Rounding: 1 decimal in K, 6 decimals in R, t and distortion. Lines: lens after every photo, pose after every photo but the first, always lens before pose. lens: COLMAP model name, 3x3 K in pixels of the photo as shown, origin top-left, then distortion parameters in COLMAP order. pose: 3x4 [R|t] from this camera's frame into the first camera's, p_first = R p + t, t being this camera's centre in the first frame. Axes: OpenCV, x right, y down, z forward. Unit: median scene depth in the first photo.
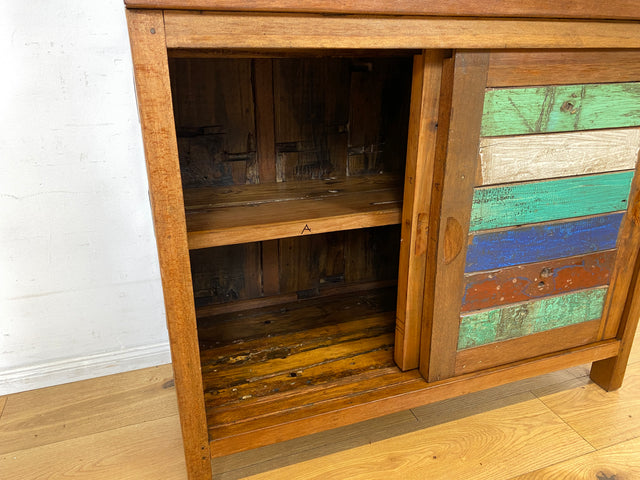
lens RADIAL K [[488.6, 0, 328.3], [0, 488.6, 242.5], [0, 0, 1]] dist [0.026571, -0.032960]
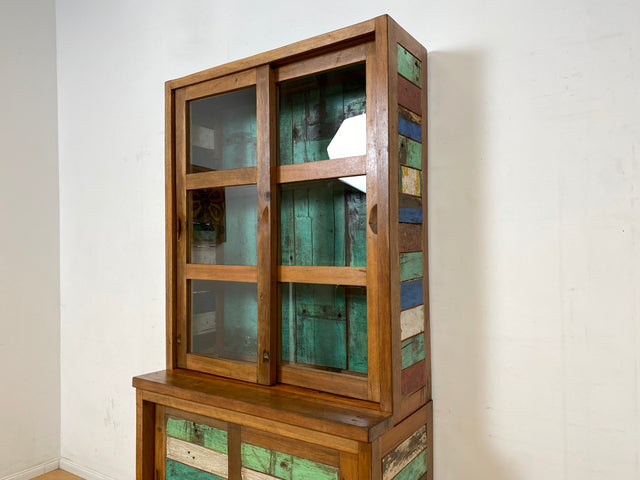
lens RADIAL K [[485.5, 0, 320.0], [0, 485.5, 241.3], [0, 0, 1]] dist [0.038729, -0.050851]
pose [[0.603302, -0.020635, -0.797246, 1.800851], [-0.291024, 0.925033, -0.244170, -0.573434], [0.742517, 0.379326, 0.552069, -0.156226]]
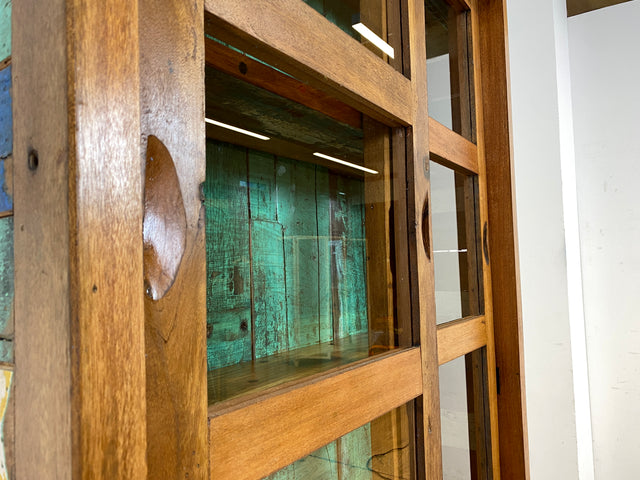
lens RADIAL K [[485.5, 0, 313.9], [0, 485.5, 238.9], [0, 0, 1]] dist [0.038729, -0.050851]
pose [[0.806842, 0.003275, 0.590758, -0.364067], [0.260896, 0.895212, -0.361288, -0.796590], [-0.530037, 0.445629, 0.721440, 0.245554]]
